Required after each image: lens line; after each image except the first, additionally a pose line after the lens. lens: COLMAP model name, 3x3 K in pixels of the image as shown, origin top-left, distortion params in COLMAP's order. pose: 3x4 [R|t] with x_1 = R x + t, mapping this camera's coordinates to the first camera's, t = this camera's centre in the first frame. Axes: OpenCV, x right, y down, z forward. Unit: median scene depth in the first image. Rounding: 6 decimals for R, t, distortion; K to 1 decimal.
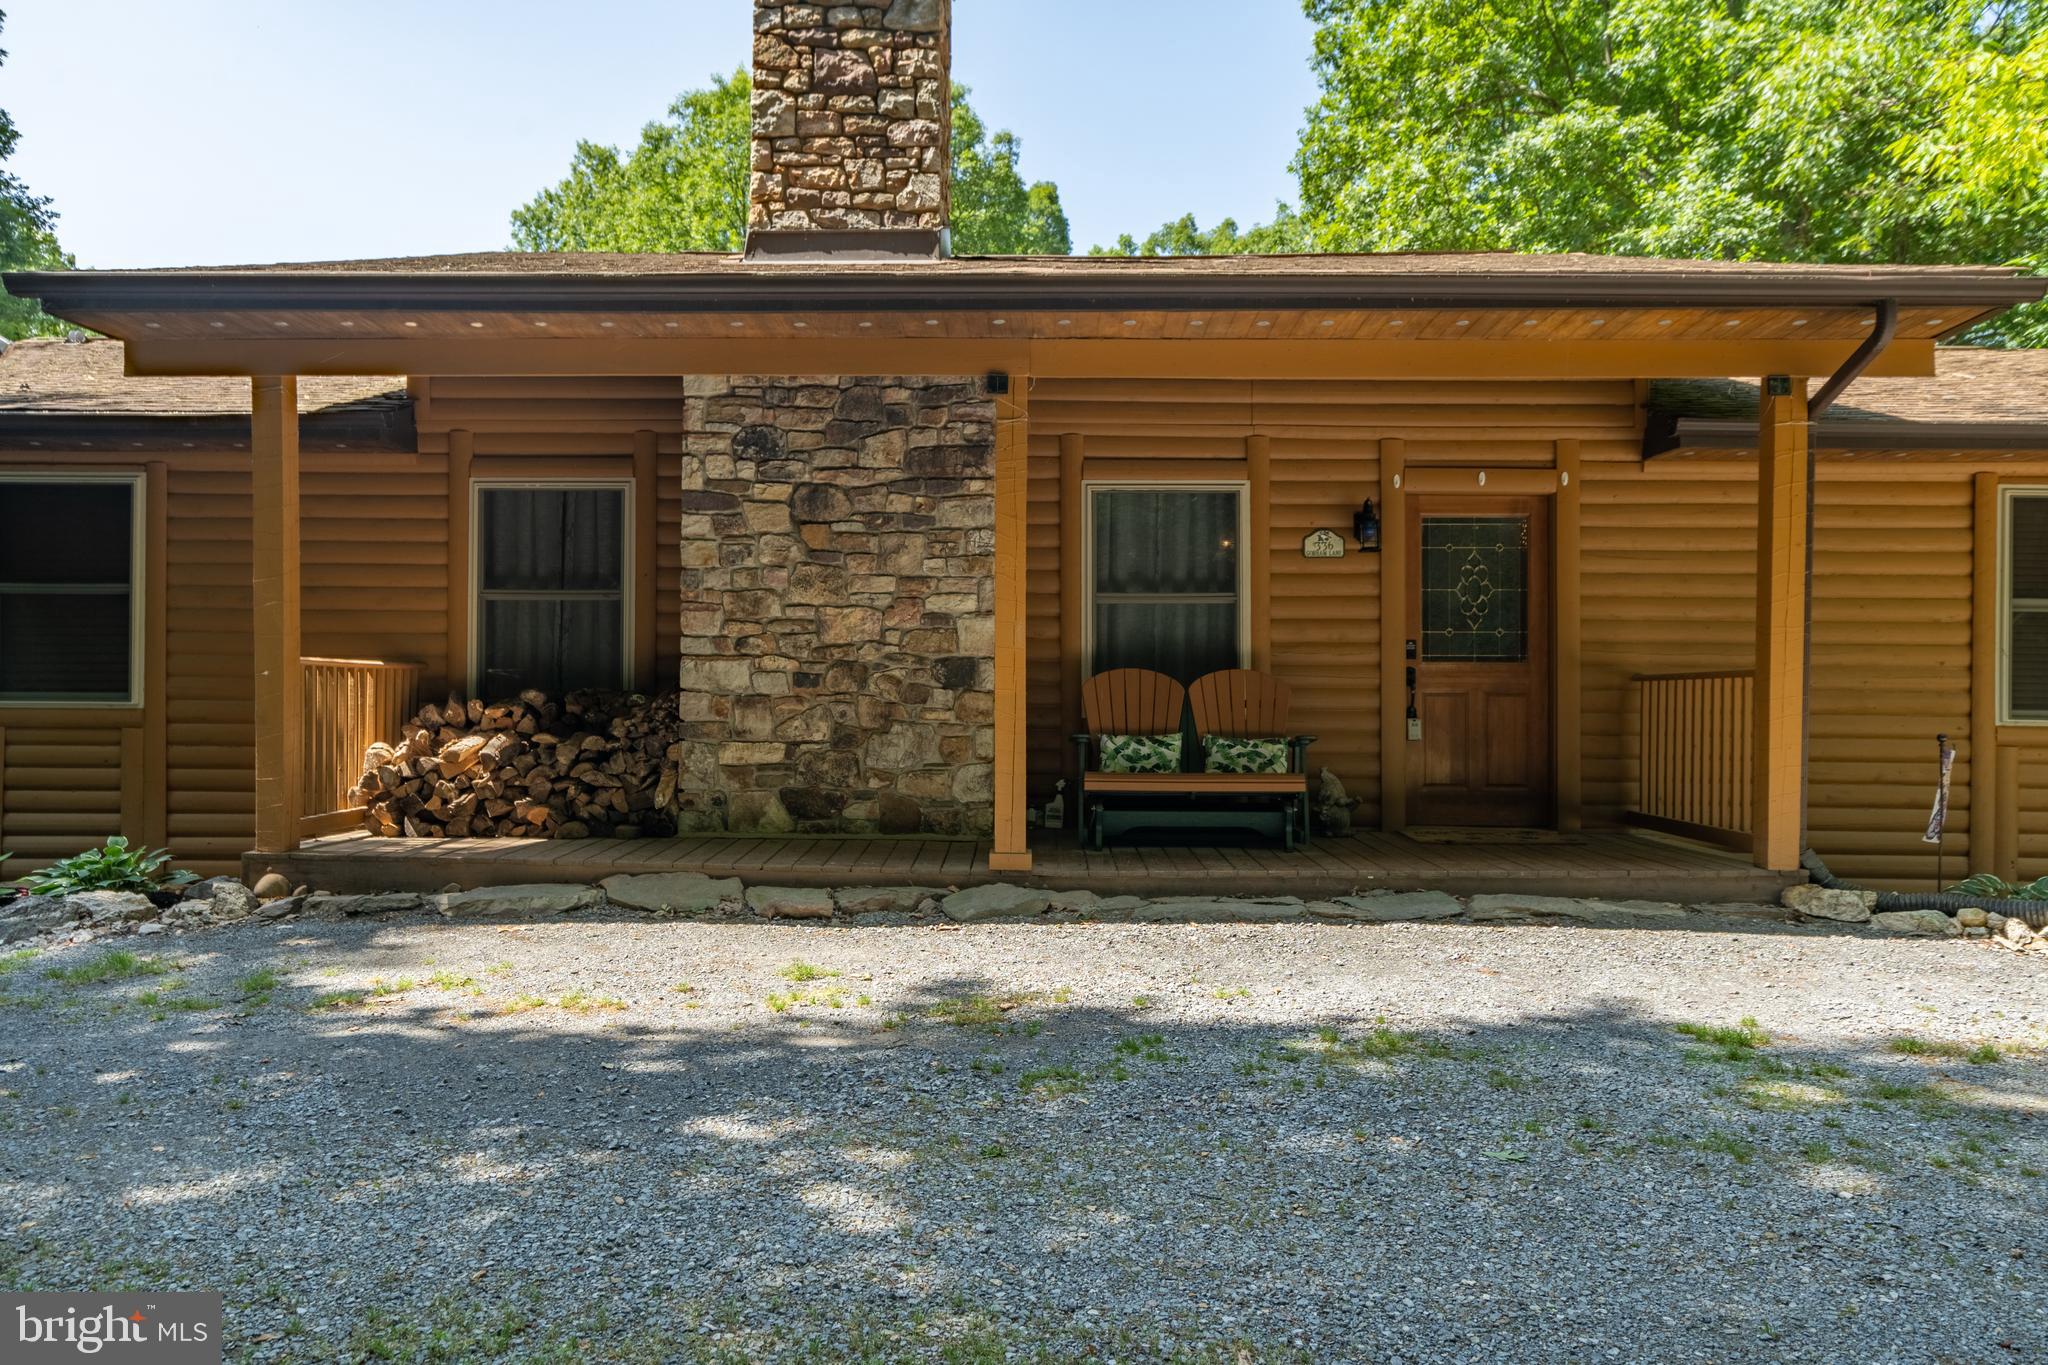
lens RADIAL K [[1461.1, 0, 1029.7], [0, 1461.1, 689.9], [0, 0, 1]] dist [0.012226, -0.010161]
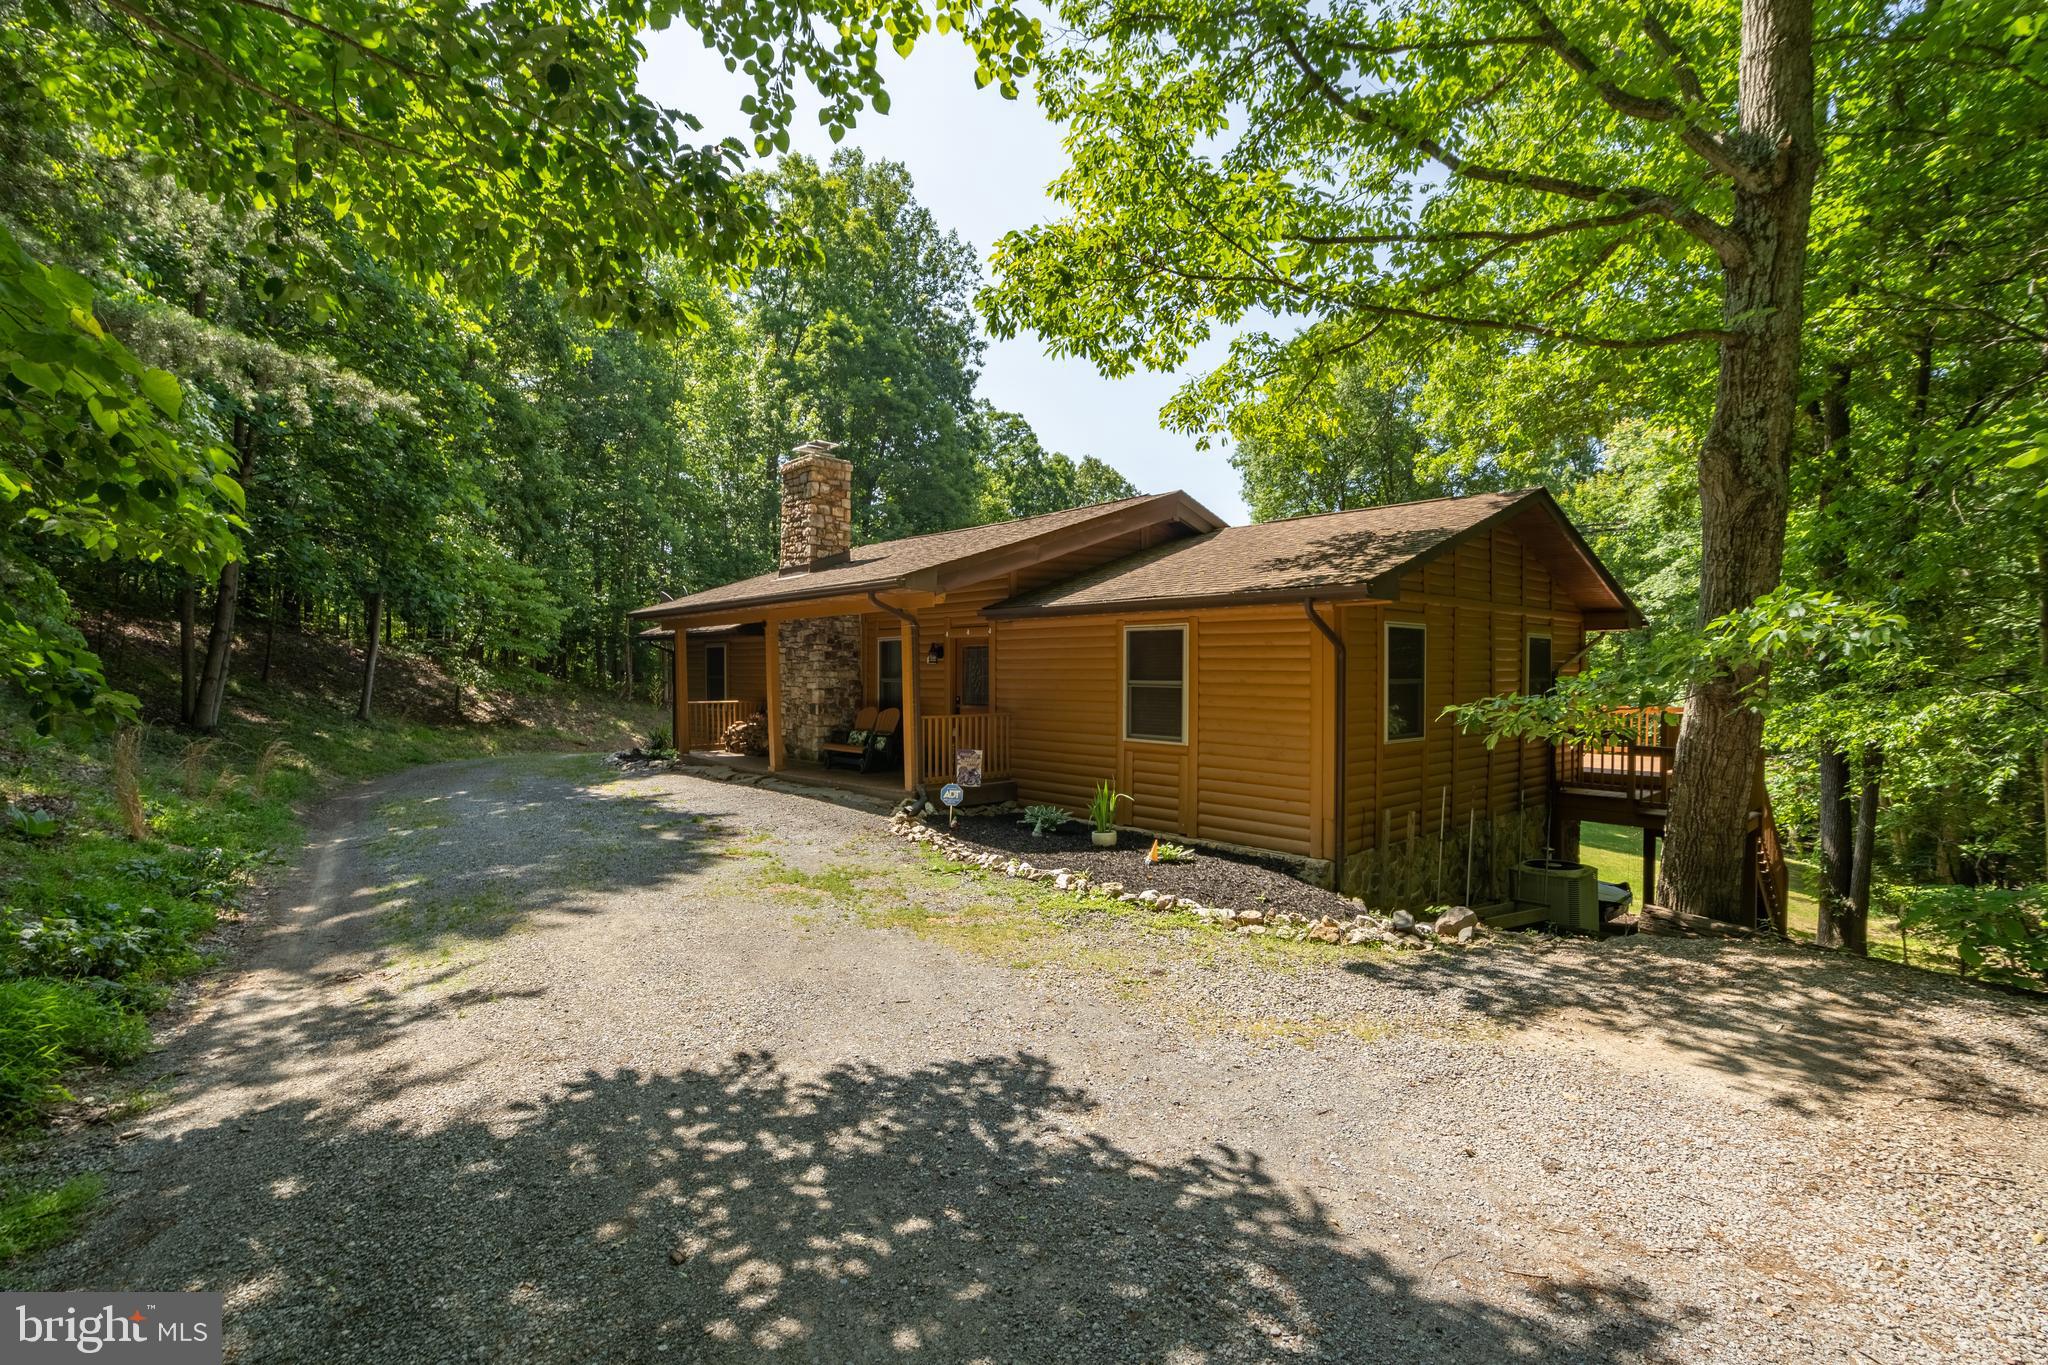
lens RADIAL K [[949.3, 0, 1022.4], [0, 949.3, 687.8], [0, 0, 1]] dist [0.011177, -0.000145]
pose [[0.686677, 0.004452, -0.726949, 1.687799], [0.010146, 0.999825, 0.015708, -0.081170], [0.726892, -0.018162, 0.686511, -0.043915]]
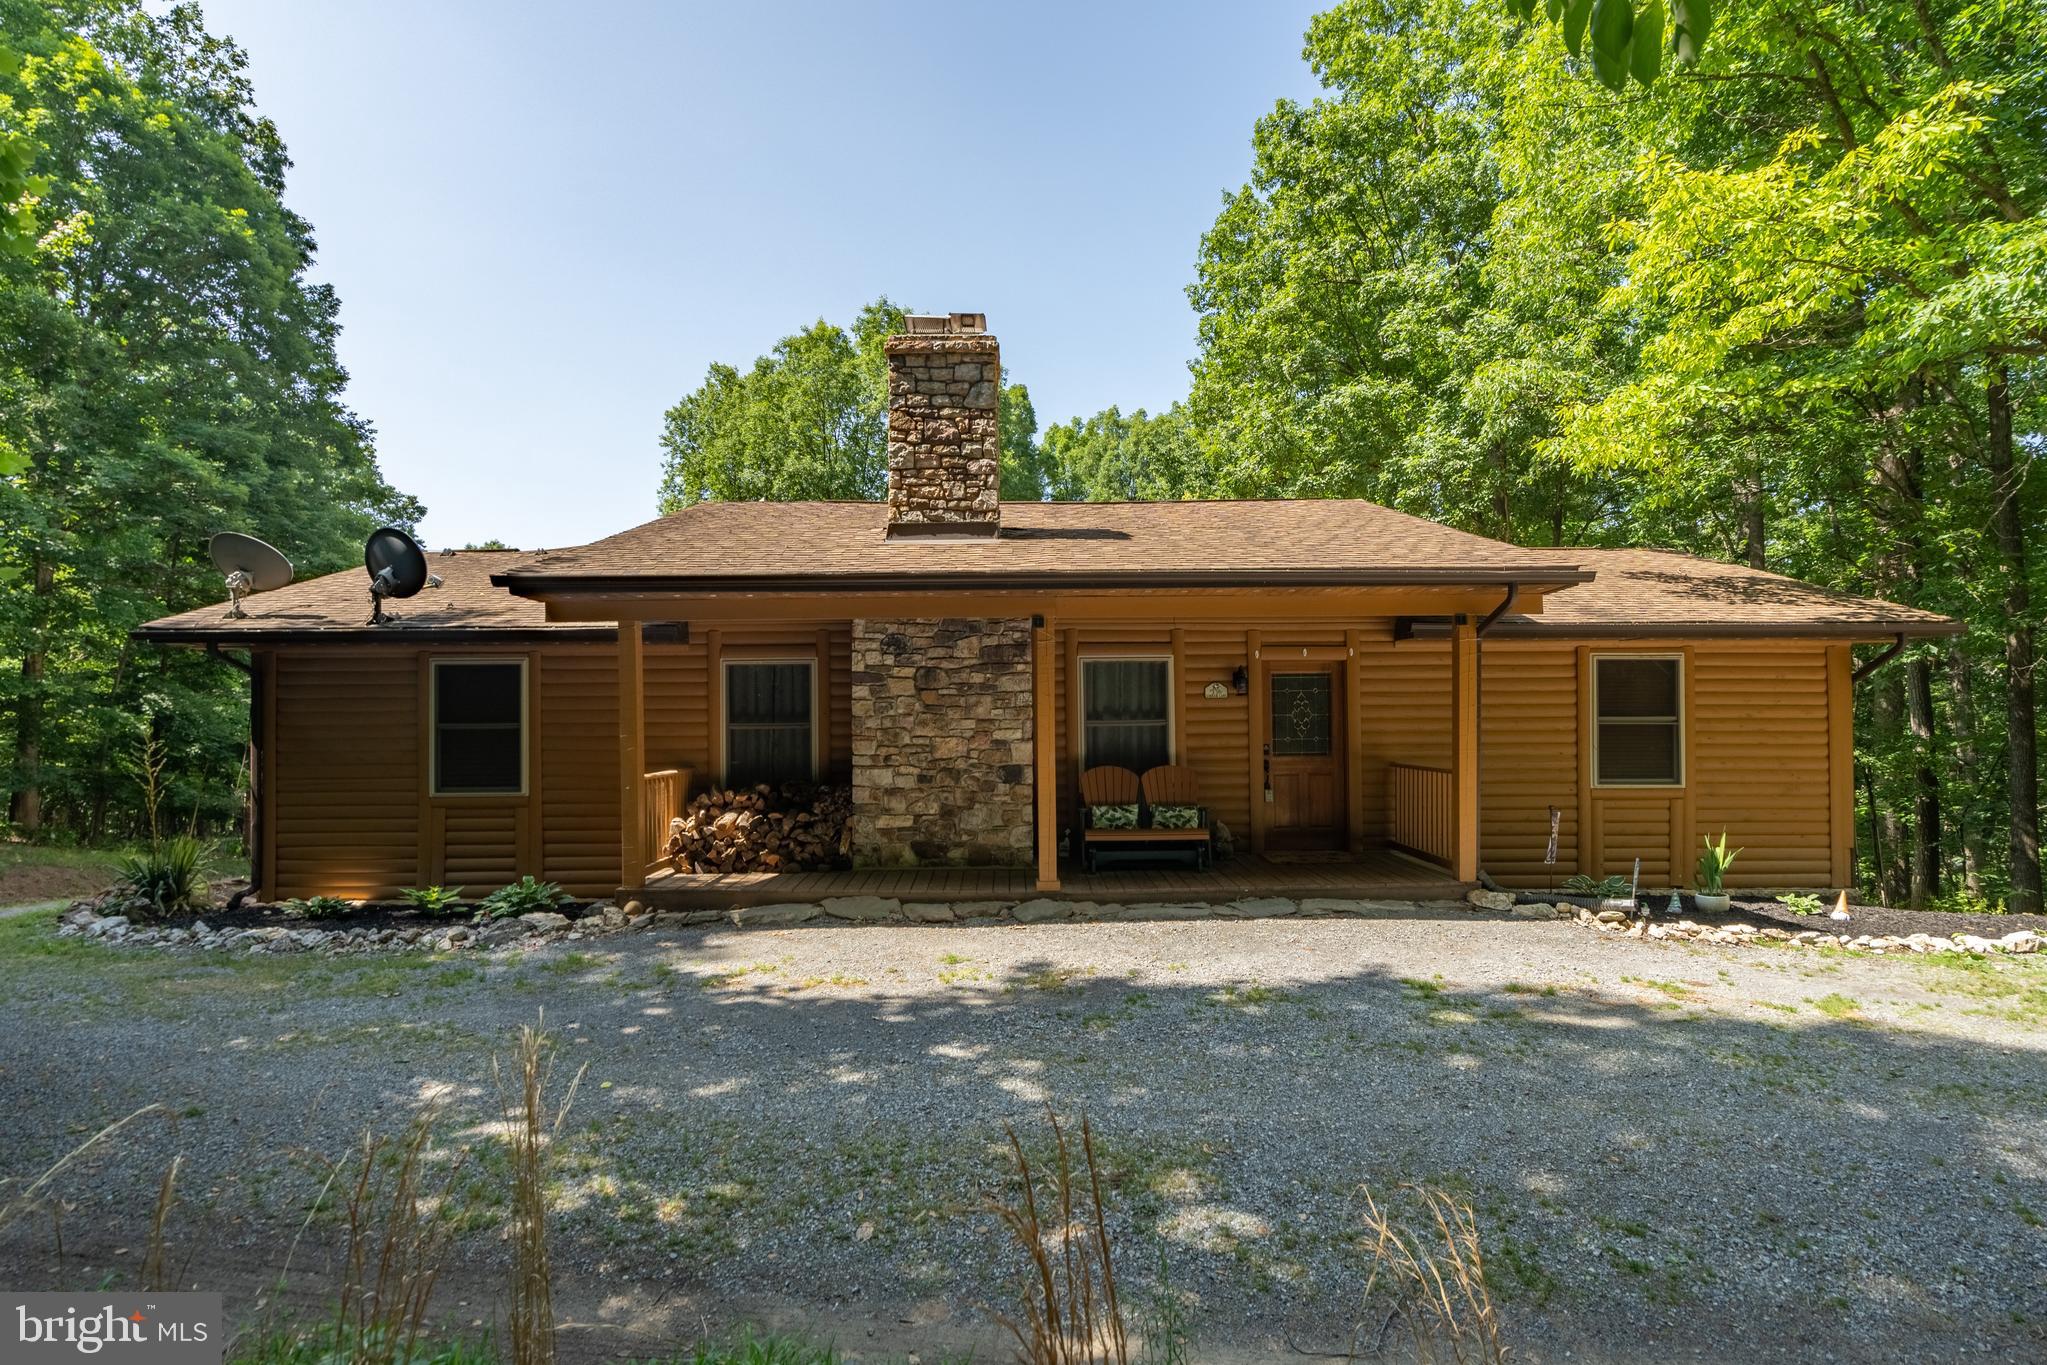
lens RADIAL K [[1006.8, 0, 1046.1], [0, 1006.8, 707.7], [0, 0, 1]] dist [-0.008156, -0.000796]
pose [[0.999071, -0.014148, 0.040702, -0.055861], [0.014225, 0.999898, -0.001601, -0.088489], [-0.040675, 0.002178, 0.999170, -0.211138]]
